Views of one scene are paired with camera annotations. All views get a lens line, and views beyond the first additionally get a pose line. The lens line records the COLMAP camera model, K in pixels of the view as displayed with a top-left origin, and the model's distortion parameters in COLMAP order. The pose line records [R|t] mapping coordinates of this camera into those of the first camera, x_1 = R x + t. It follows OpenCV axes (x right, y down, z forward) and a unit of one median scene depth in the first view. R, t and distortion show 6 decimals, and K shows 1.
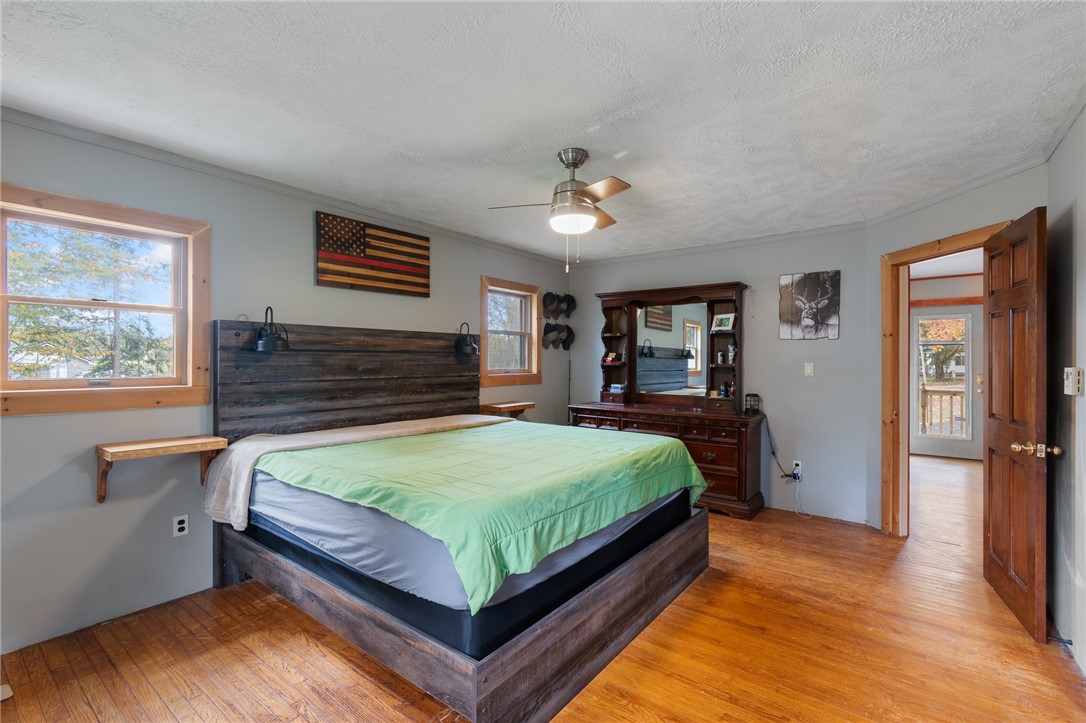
lens RADIAL K [[478.9, 0, 543.8], [0, 478.9, 372.5], [0, 0, 1]] dist [0.001648, -0.000291]
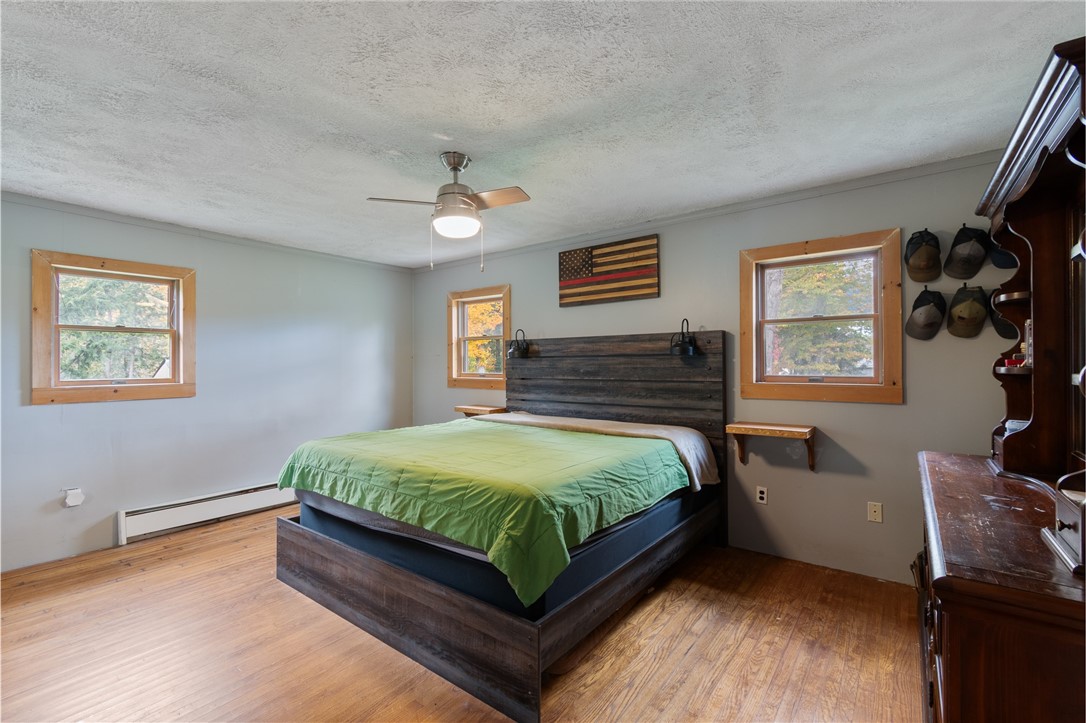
lens RADIAL K [[478.9, 0, 546.2], [0, 478.9, 362.4], [0, 0, 1]] dist [0.001648, -0.000291]
pose [[0.006932, -0.000412, -0.999976, 0.794899], [-0.018128, 0.999836, -0.000538, -0.025871], [0.999812, 0.018132, 0.006923, 0.878785]]
